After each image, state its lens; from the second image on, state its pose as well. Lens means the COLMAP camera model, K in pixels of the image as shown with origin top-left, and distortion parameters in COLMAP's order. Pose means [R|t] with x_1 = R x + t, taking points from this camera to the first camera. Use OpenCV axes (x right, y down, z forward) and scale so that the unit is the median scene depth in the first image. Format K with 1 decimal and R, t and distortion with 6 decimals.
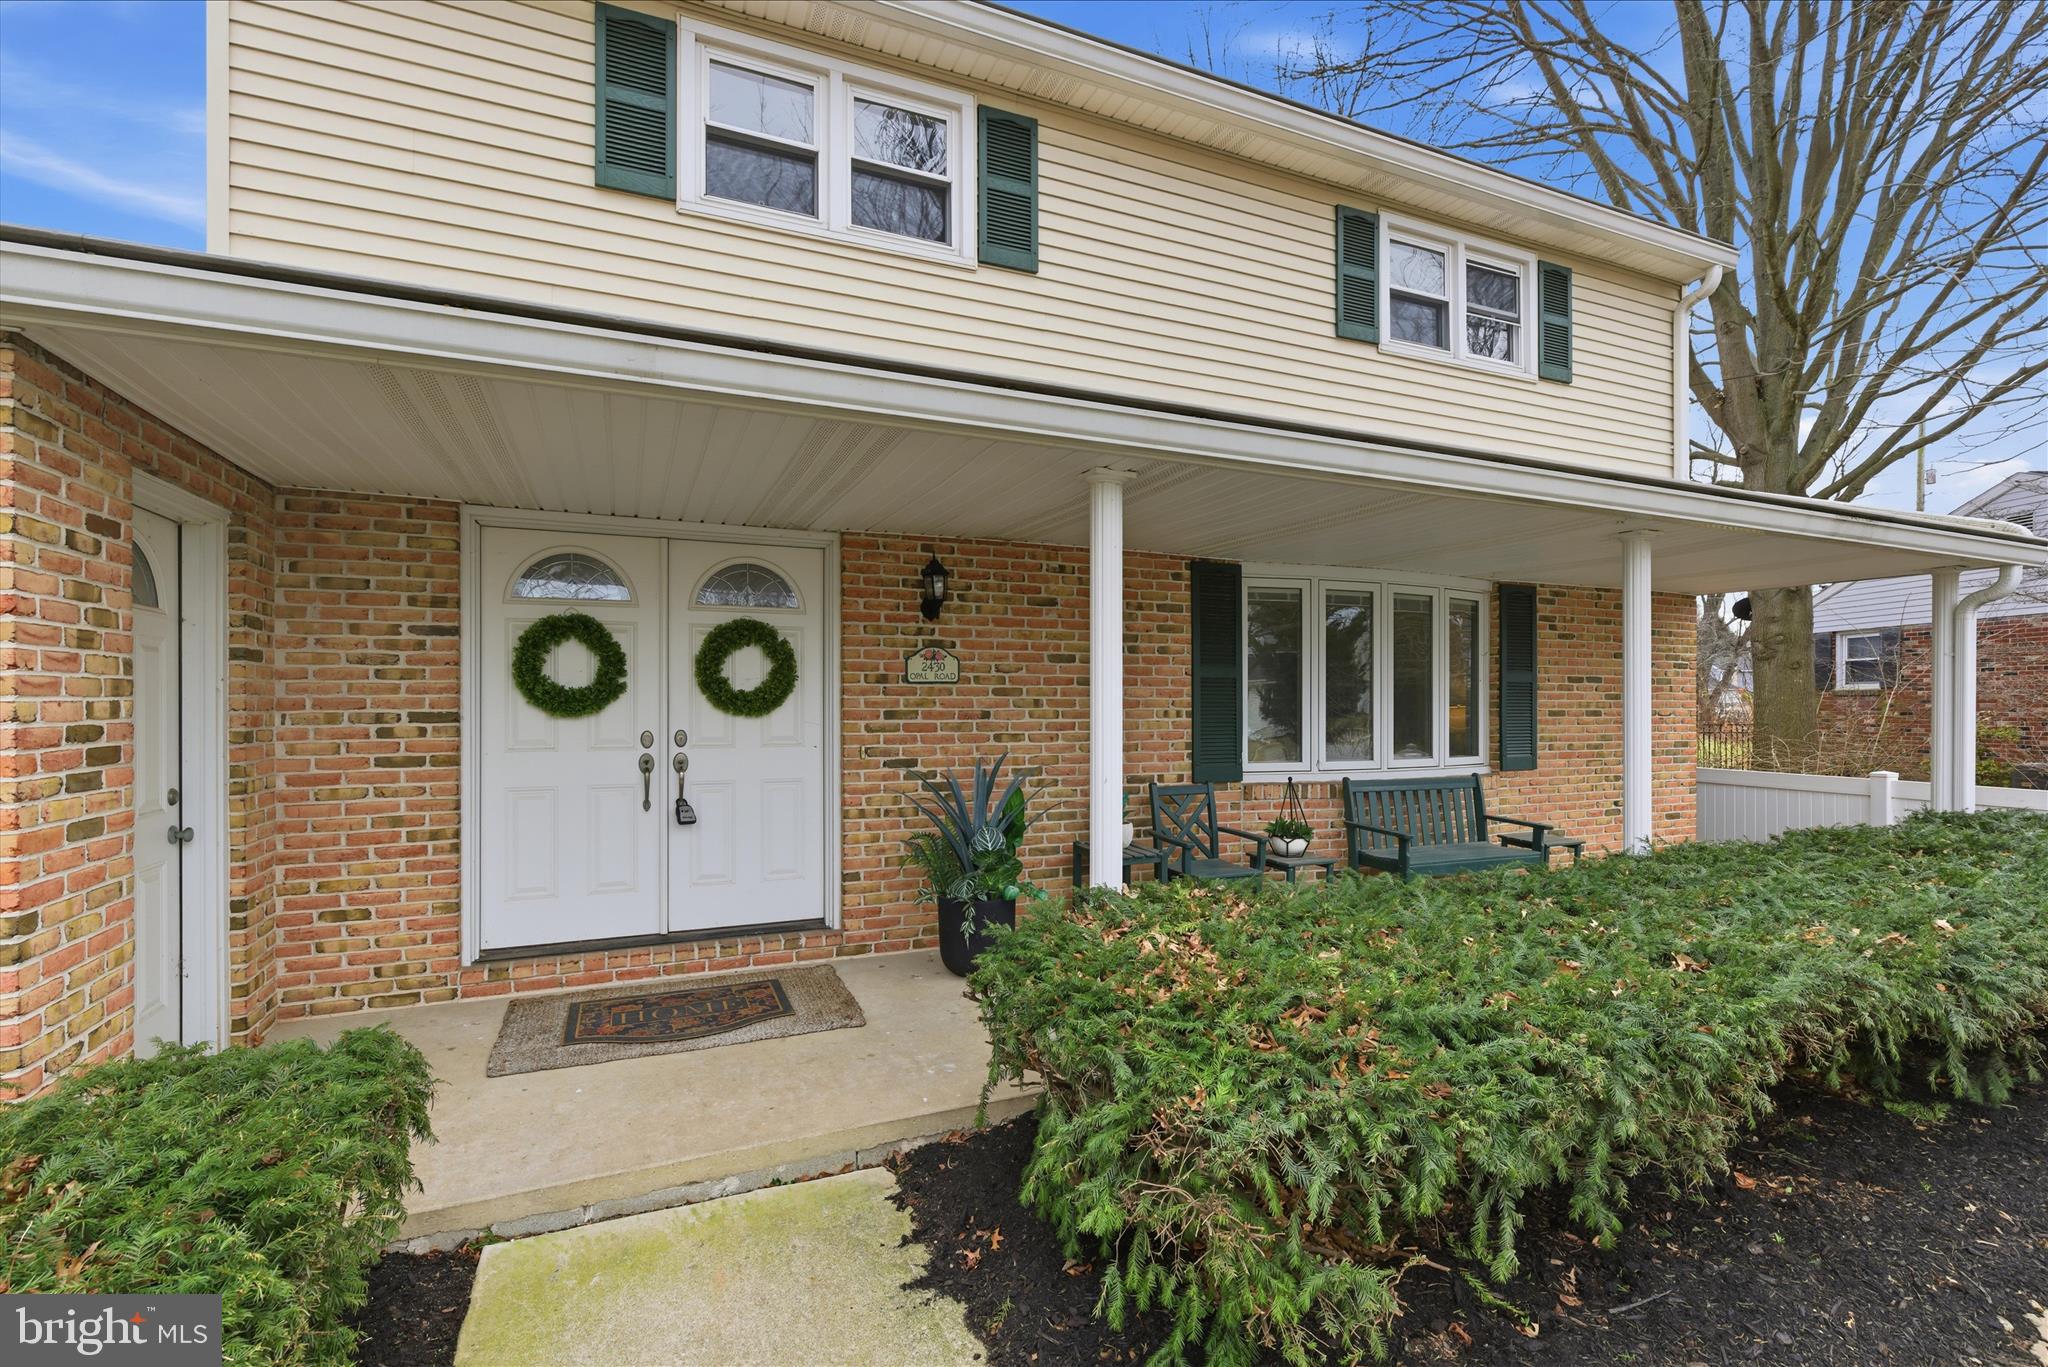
lens RADIAL K [[923.2, 0, 1031.1], [0, 923.2, 702.2], [0, 0, 1]] dist [0.000911, 0.000518]
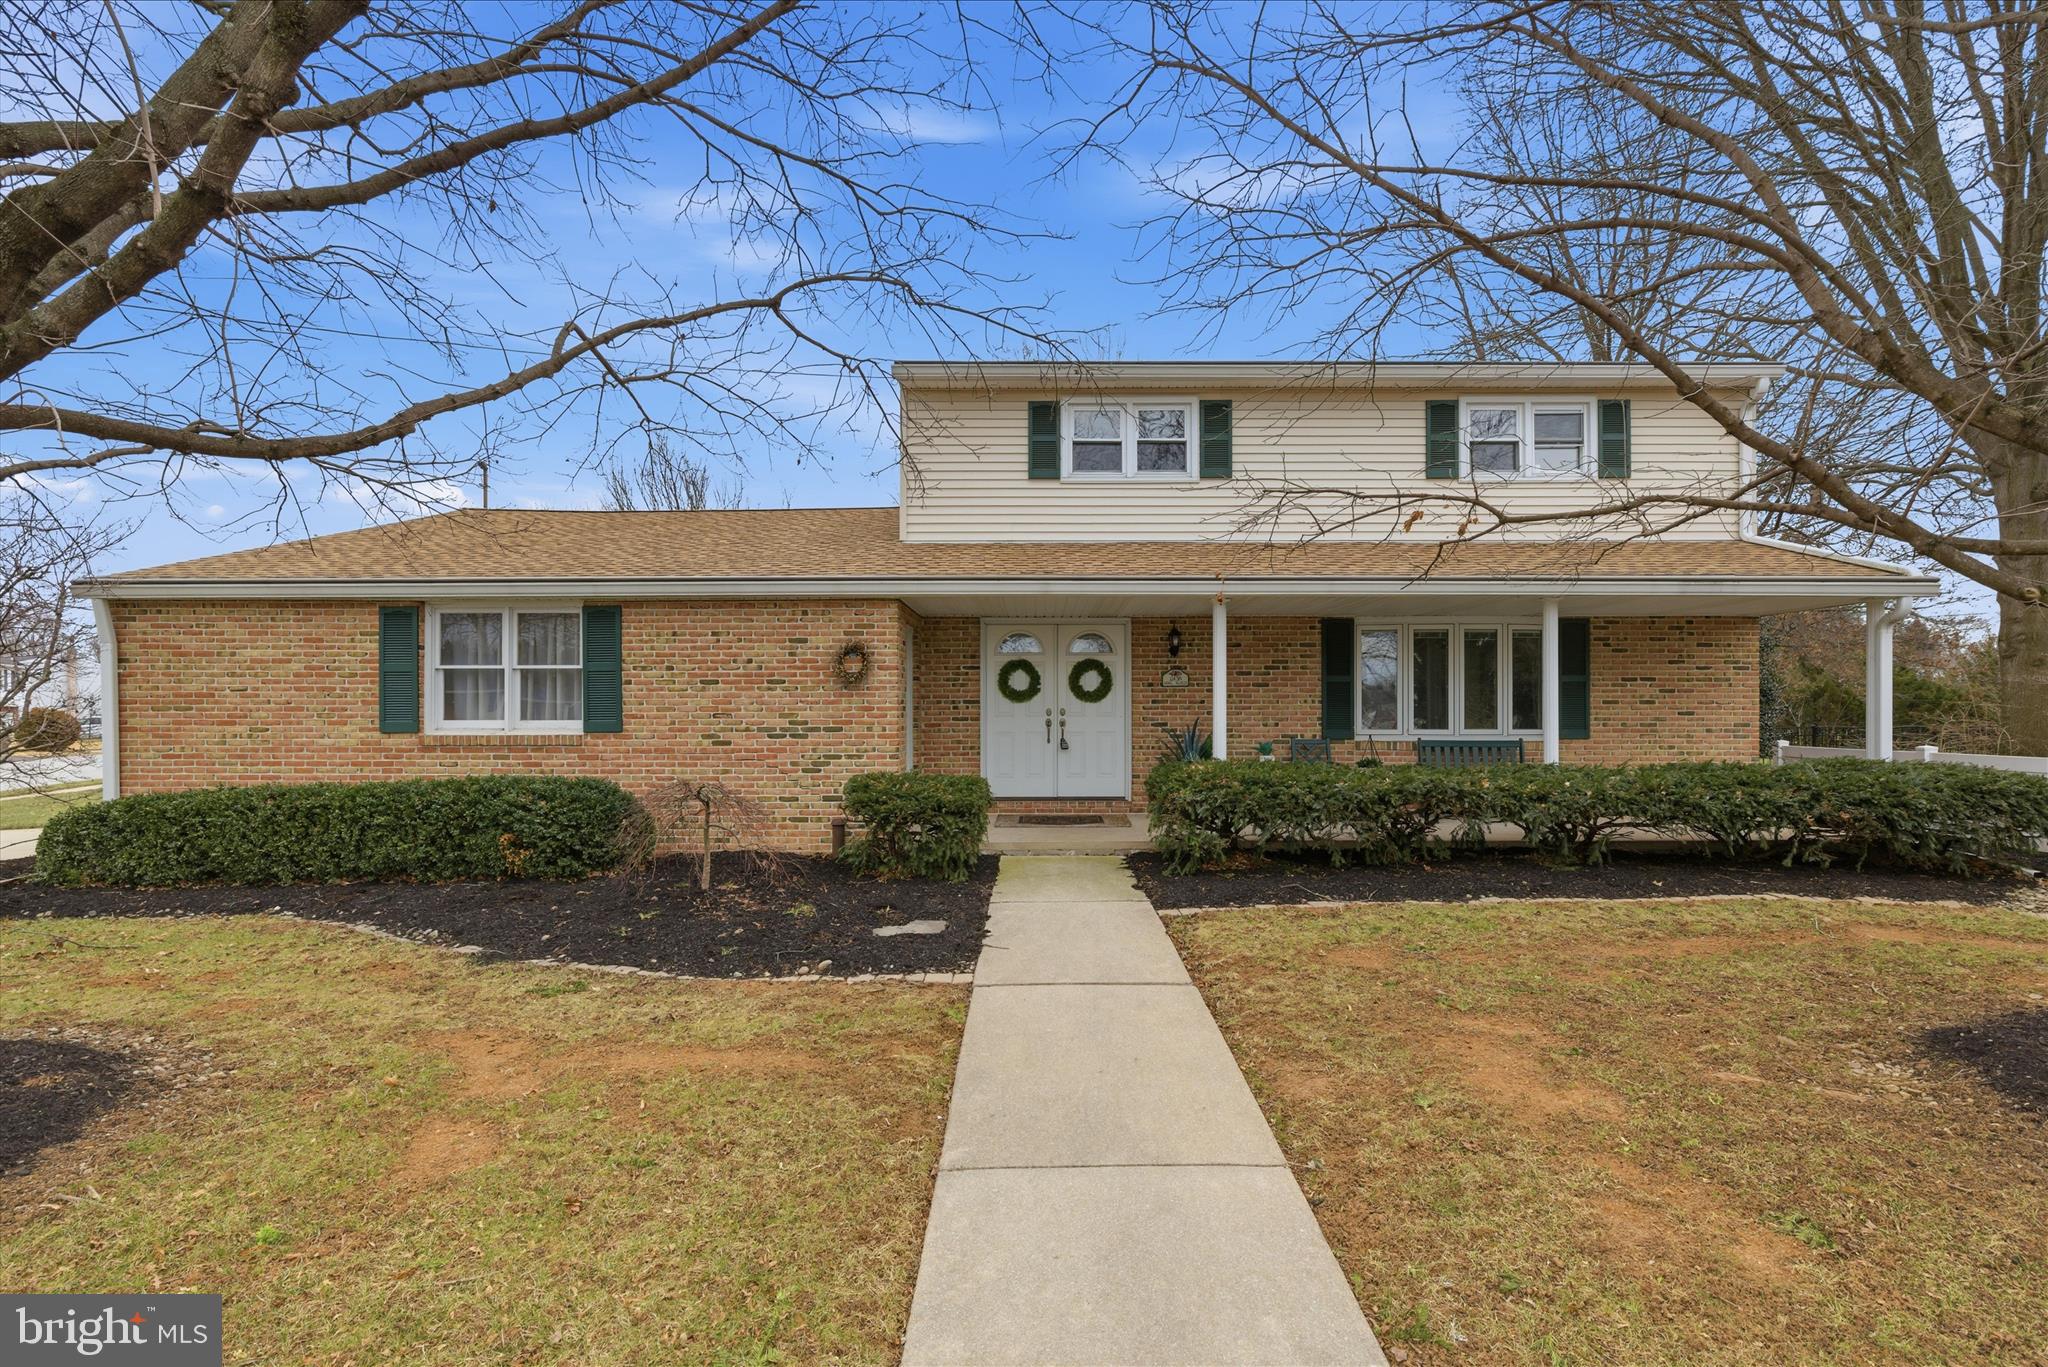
lens RADIAL K [[961.4, 0, 1039.0], [0, 961.4, 700.3], [0, 0, 1]] dist [-0.004079, -0.000092]
pose [[0.918046, -0.004881, -0.396443, 0.479456], [0.001981, 0.999968, -0.007725, 0.026998], [0.396468, 0.006307, 0.918027, -1.133780]]
